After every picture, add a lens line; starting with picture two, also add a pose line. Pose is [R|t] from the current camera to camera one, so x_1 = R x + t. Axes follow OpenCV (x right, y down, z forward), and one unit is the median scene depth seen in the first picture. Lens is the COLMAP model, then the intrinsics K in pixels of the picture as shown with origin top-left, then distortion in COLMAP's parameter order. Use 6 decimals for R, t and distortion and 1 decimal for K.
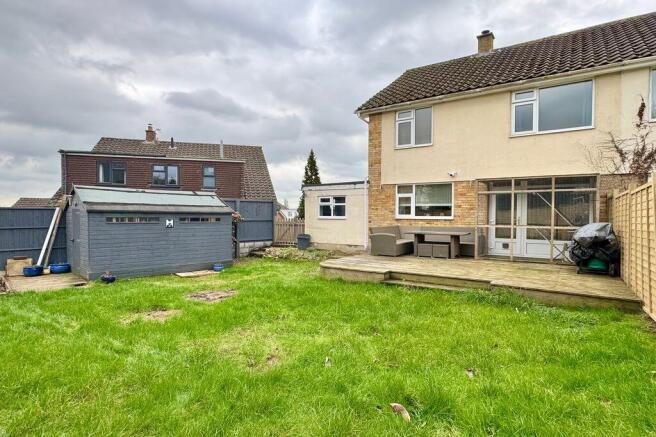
lens RADIAL K [[355.2, 0, 328.0], [0, 355.2, 218.5], [0, 0, 1]] dist [0.000740, -0.000269]
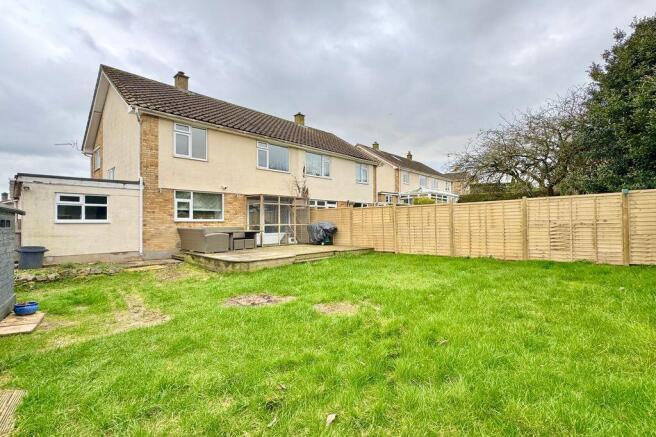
lens RADIAL K [[303.9, 0, 328.0], [0, 303.9, 218.5], [0, 0, 1]] dist [-0.000327, 0.000029]
pose [[0.158070, 0.001840, 0.987426, -0.657181], [0.015456, 0.999871, -0.004337, 0.002570], [-0.987307, 0.015948, 0.158021, 0.410679]]
